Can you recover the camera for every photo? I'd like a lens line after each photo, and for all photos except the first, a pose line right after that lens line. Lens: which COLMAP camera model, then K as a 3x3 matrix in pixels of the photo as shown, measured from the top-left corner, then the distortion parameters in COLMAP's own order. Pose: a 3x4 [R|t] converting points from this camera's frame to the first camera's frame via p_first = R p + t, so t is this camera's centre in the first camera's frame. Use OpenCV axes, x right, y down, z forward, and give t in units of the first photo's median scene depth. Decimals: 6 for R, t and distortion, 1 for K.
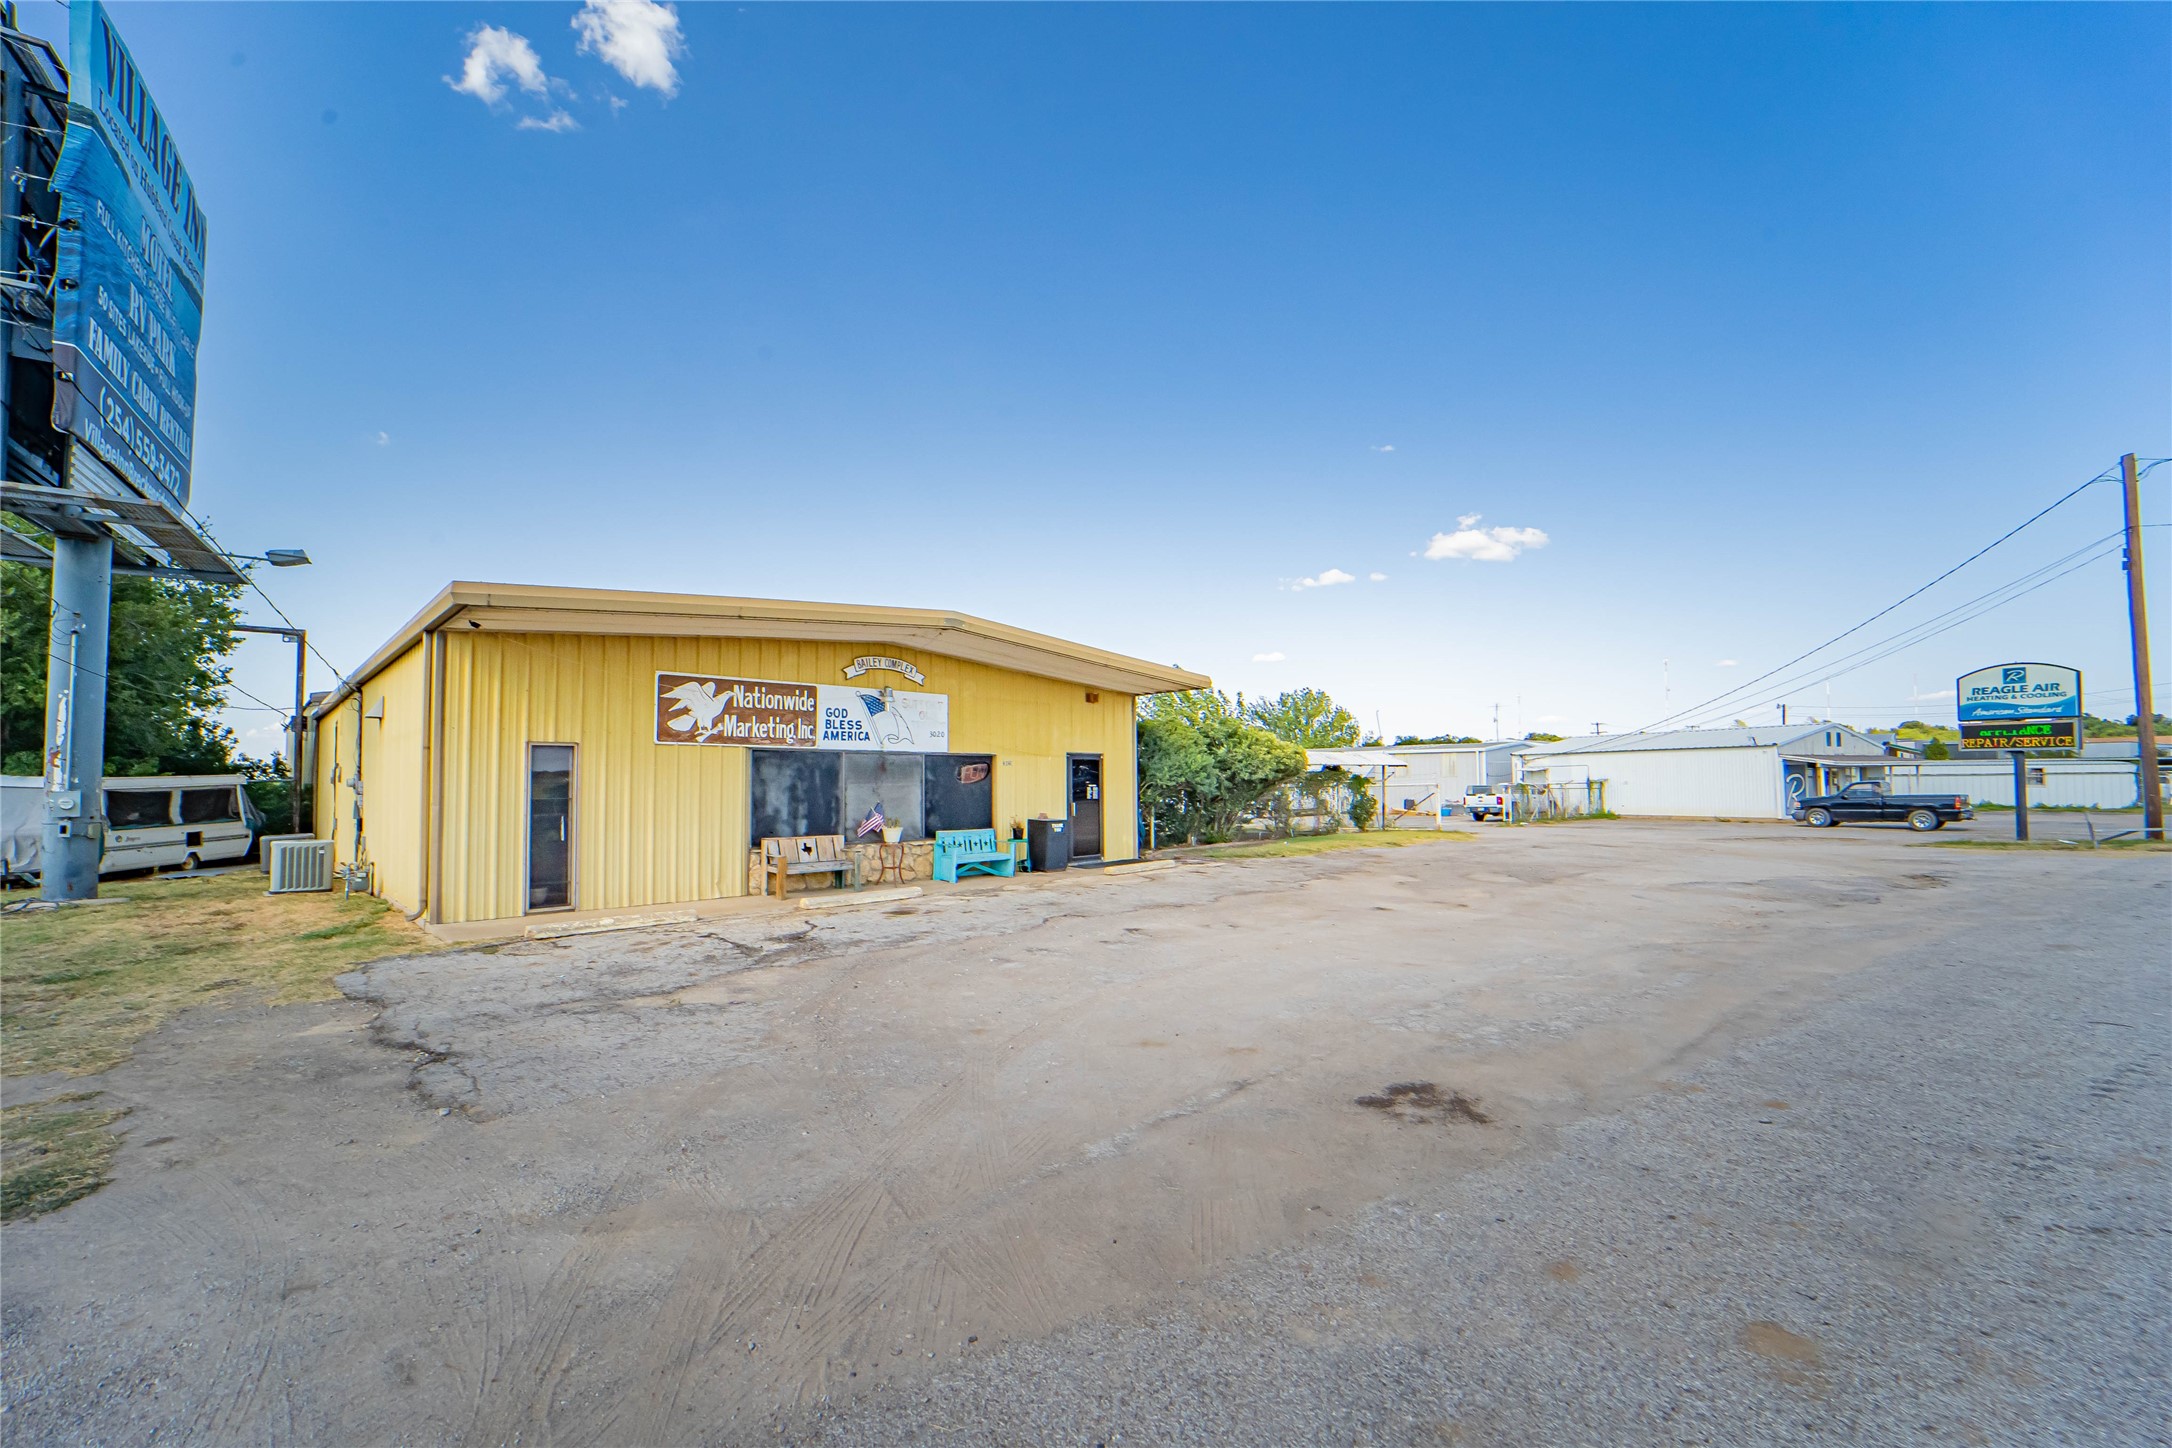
lens RADIAL K [[917.9, 0, 1083.1], [0, 917.9, 737.4], [0, 0, 1]] dist [-0.009431, 0.000208]
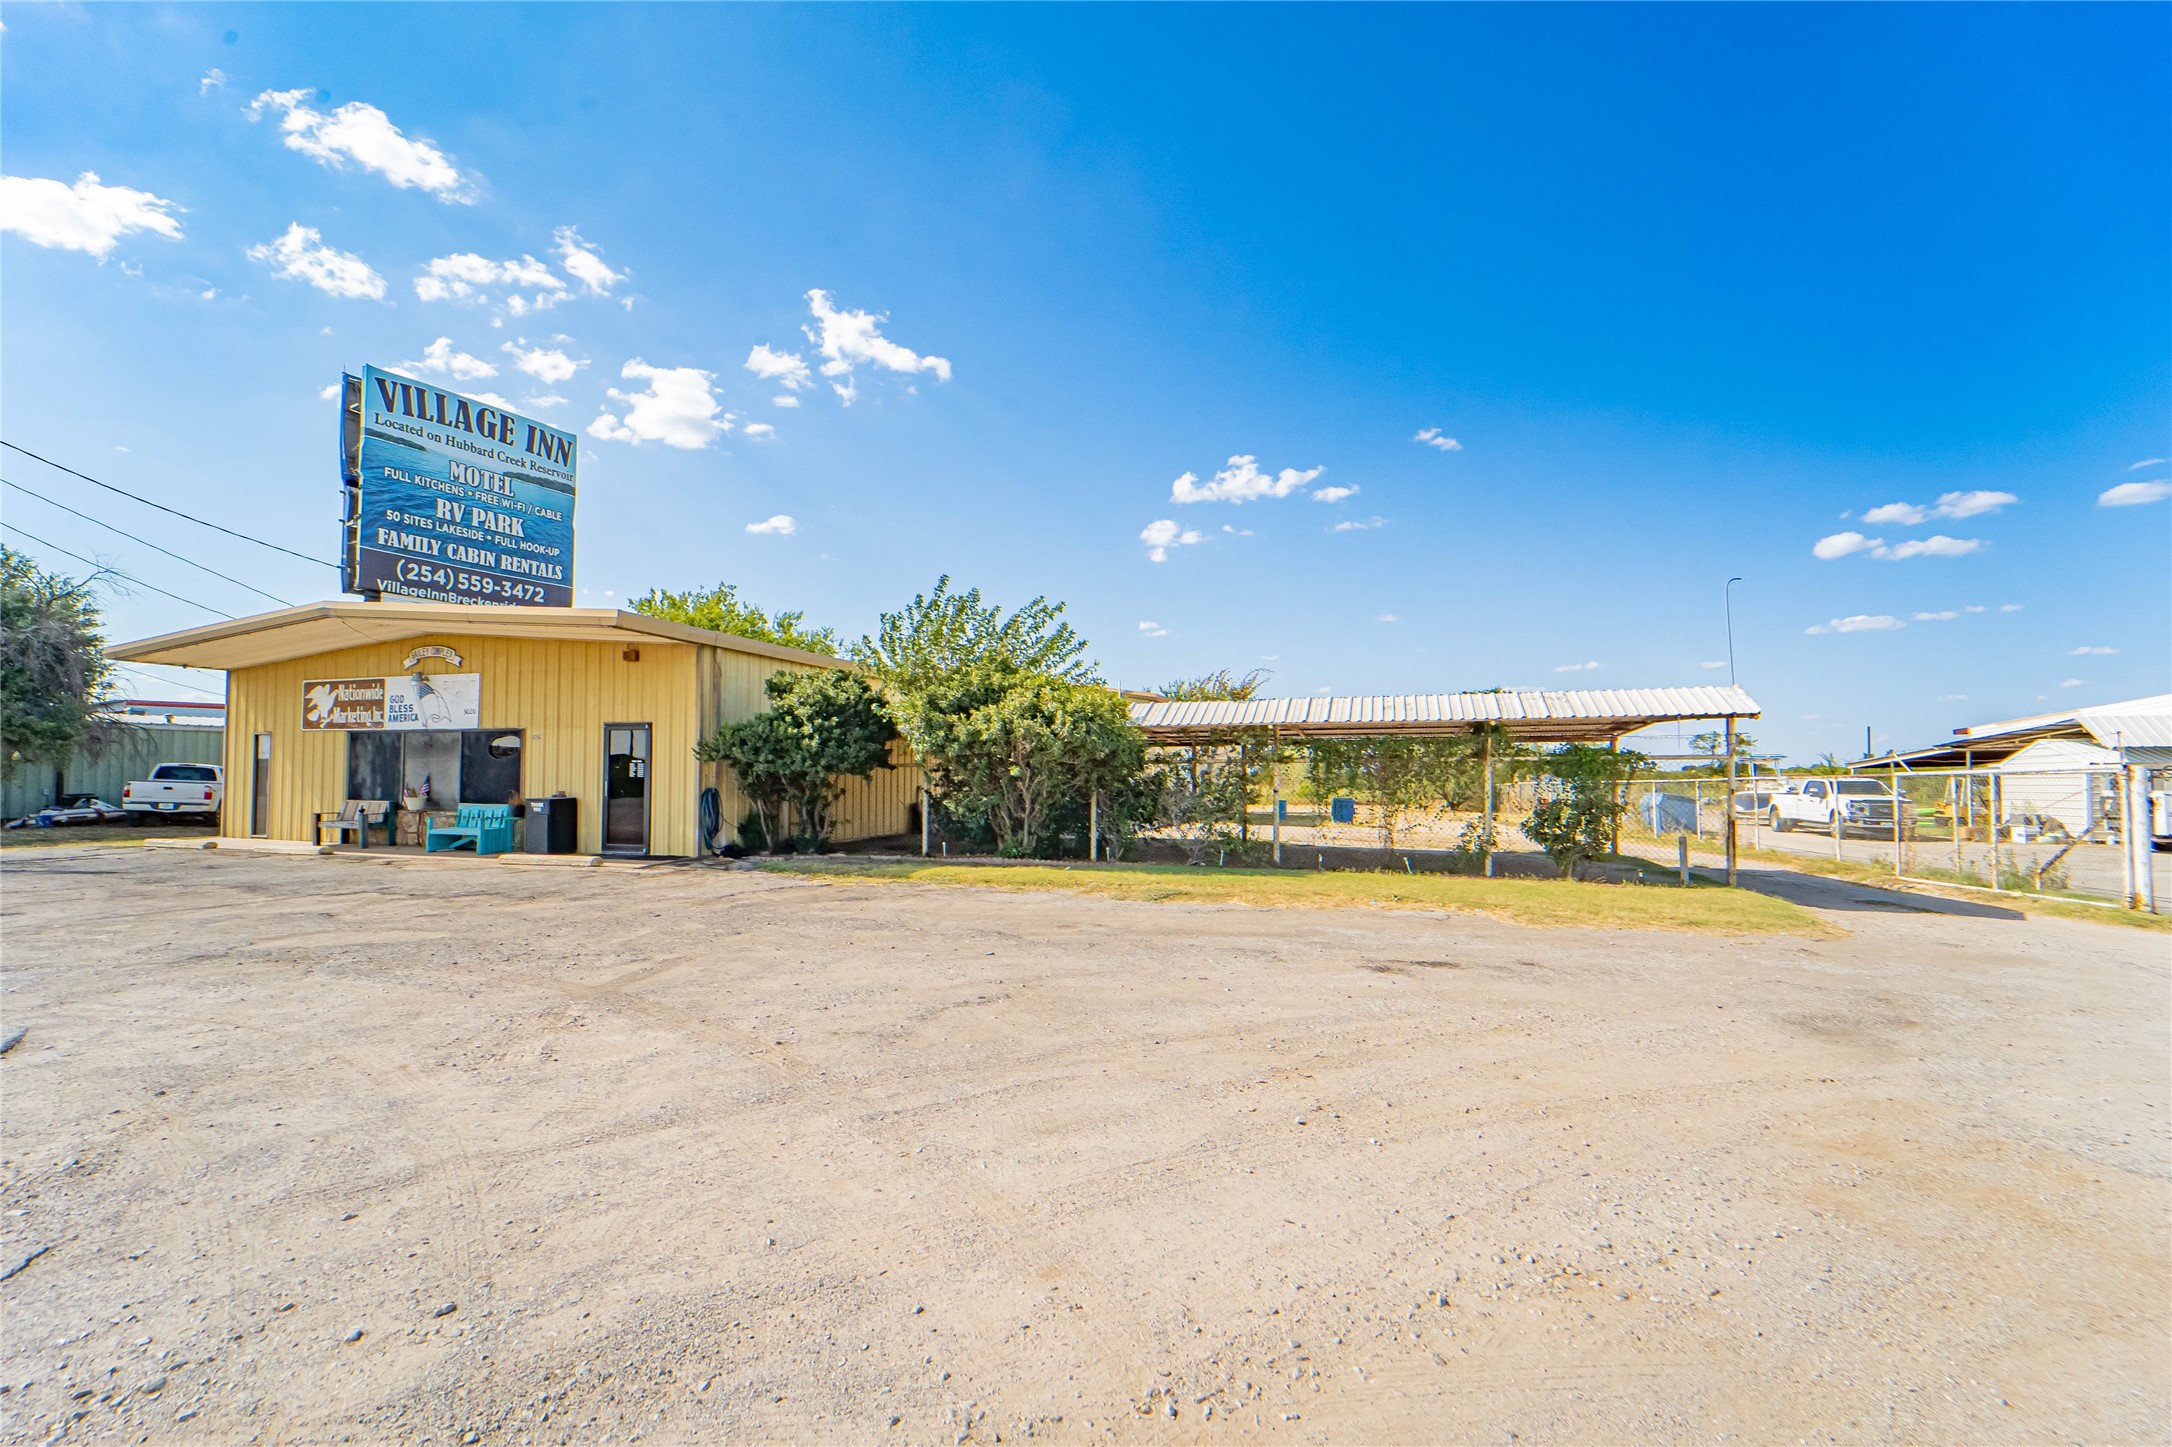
lens RADIAL K [[906.6, 0, 1092.4], [0, 906.6, 736.3], [0, 0, 1]] dist [-0.015762, 0.000454]
pose [[0.463761, -0.031689, -0.885393, 1.142331], [0.039499, 0.999106, -0.015069, 0.072245], [0.885079, -0.027984, 0.464598, 1.211974]]
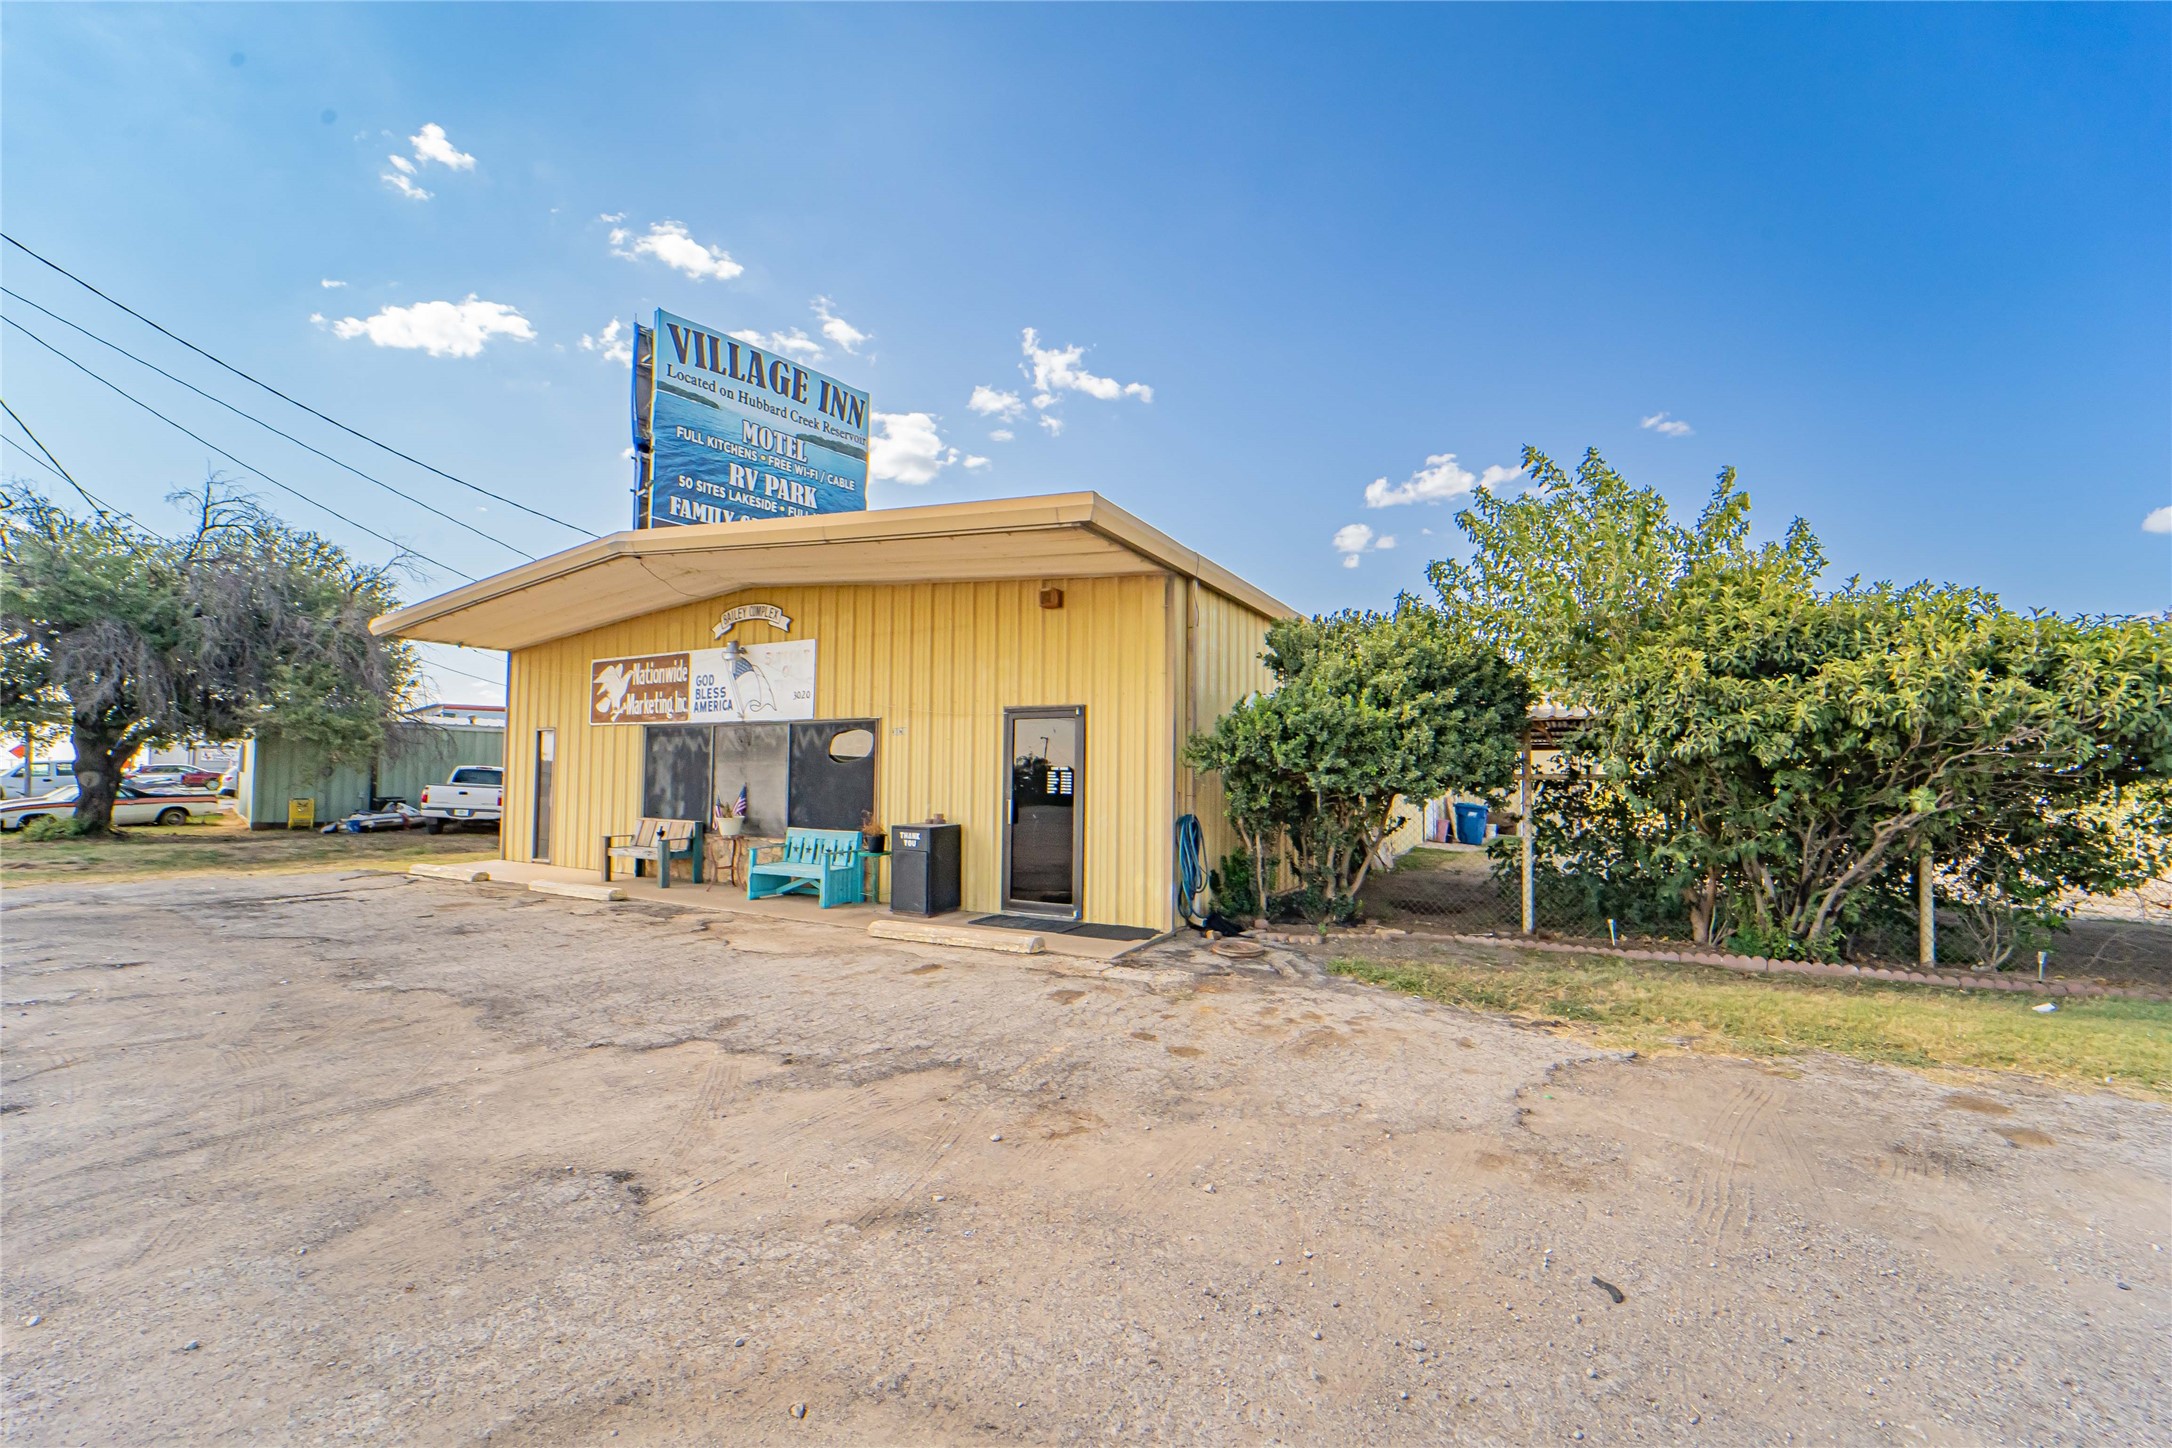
lens RADIAL K [[888.2, 0, 1092.4], [0, 888.2, 737.5], [0, 0, 1]] dist [-0.008456, 0.000058]
pose [[0.267817, -0.039425, -0.962663, 0.611118], [0.033345, 0.998943, -0.031634, 0.063536], [0.962893, -0.023628, 0.268848, 1.086143]]
